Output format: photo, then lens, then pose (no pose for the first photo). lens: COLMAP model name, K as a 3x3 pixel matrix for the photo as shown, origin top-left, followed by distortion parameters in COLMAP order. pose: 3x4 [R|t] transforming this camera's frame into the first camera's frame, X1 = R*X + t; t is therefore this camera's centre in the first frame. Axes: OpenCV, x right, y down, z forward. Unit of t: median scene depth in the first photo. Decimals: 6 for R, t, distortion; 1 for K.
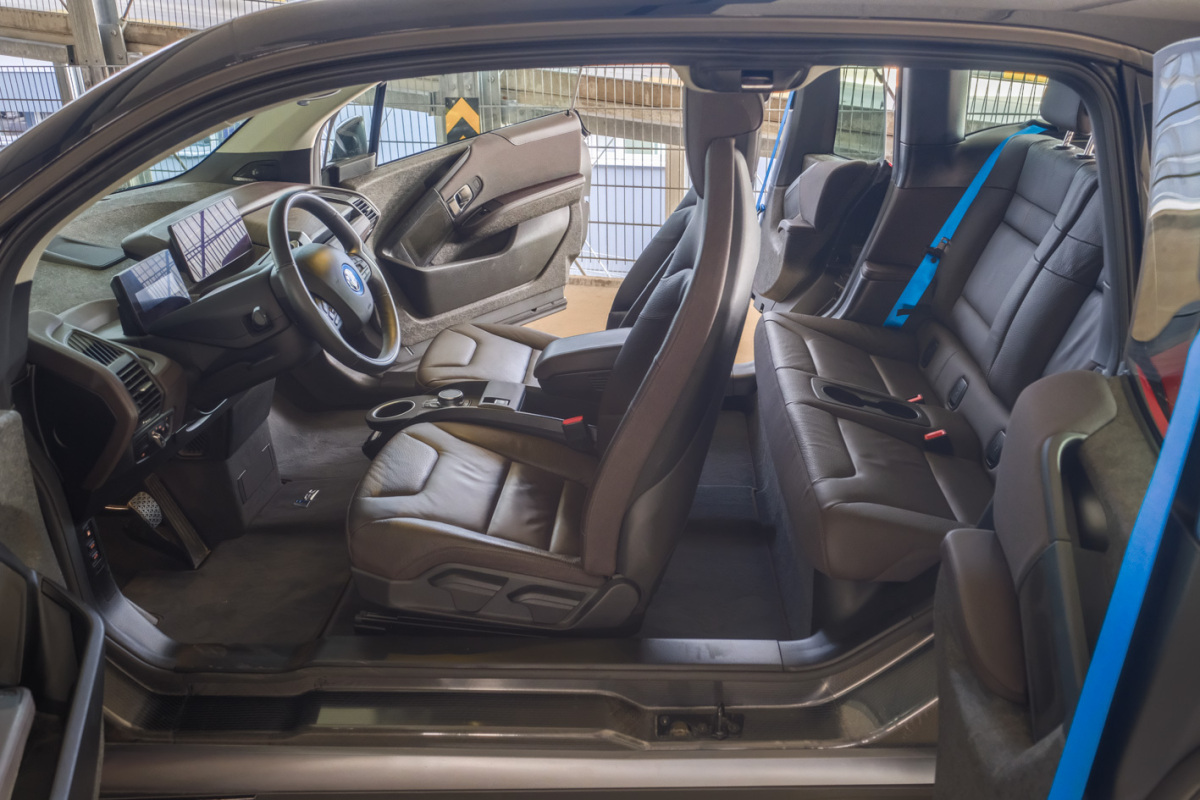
lens RADIAL K [[1010.1, 0, 600.0], [0, 1010.1, 400.0], [0, 0, 1]] dist [0.011840, 0.006298]
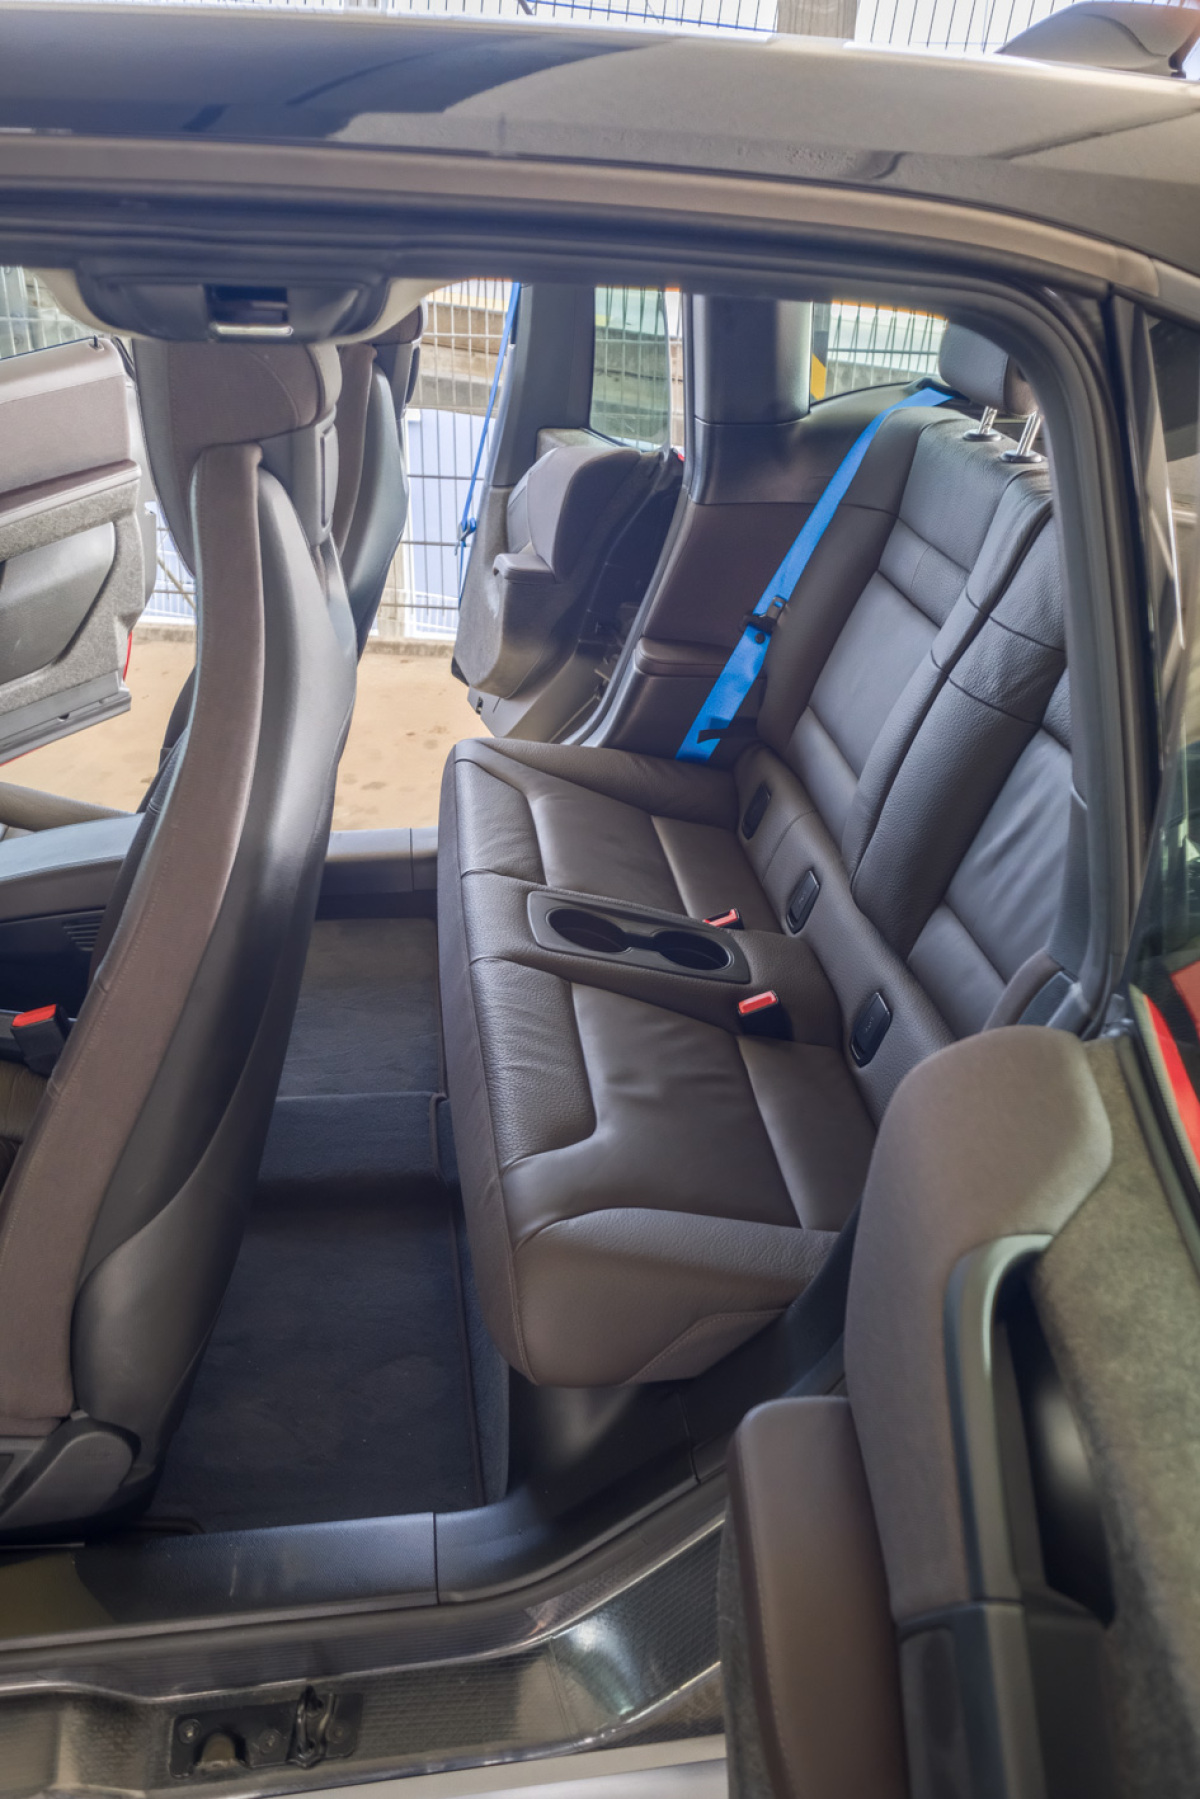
lens RADIAL K [[1514.3, 0, 592.5], [0, 1514.3, 910.8], [0, 0, 1]] dist [0.011840, 0.006298]
pose [[0.983257, -0.051211, 0.174880, 0.106742], [0.035049, 0.994927, 0.094292, -0.085672], [-0.178822, -0.086584, 0.980064, 0.238514]]
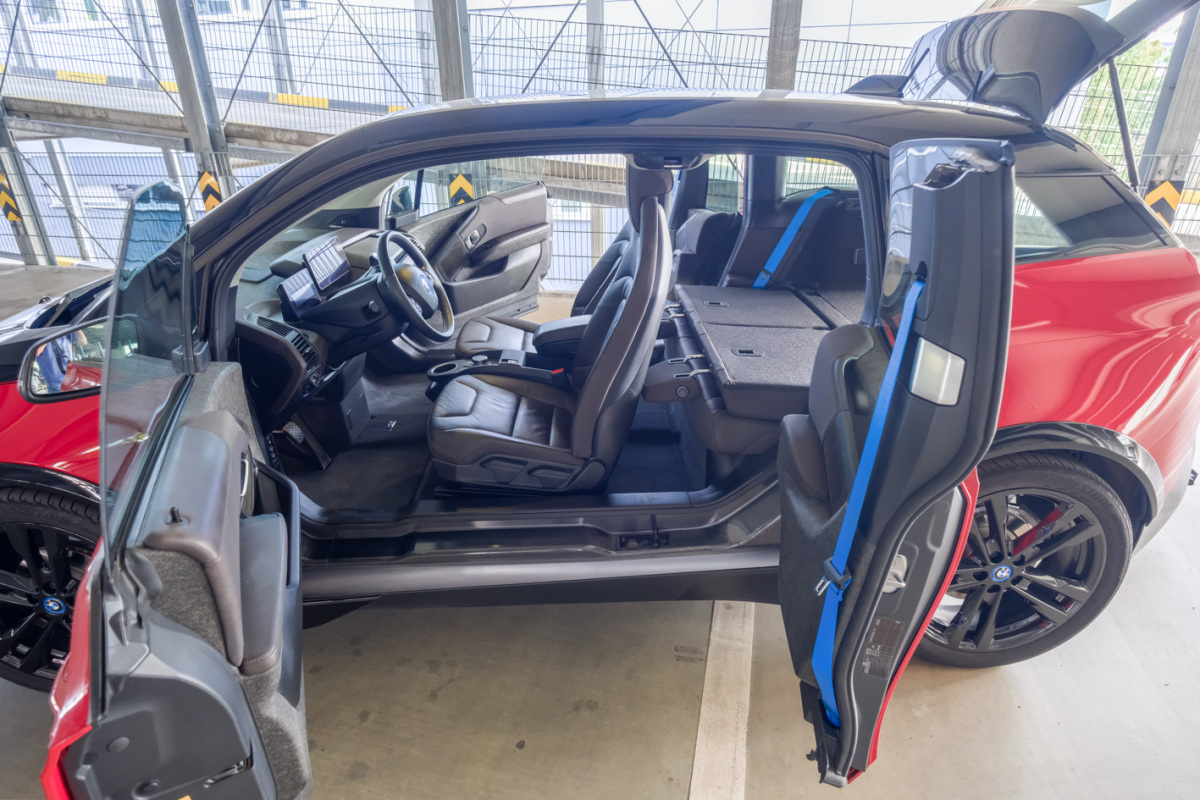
lens RADIAL K [[679.3, 0, 597.4], [0, 679.3, 396.5], [0, 0, 1]] dist [0.015748, -0.000091]
pose [[0.996647, -0.027727, 0.076977, -0.046369], [0.025783, 0.999326, 0.026130, 0.032769], [-0.077649, -0.024058, 0.996690, -0.104094]]
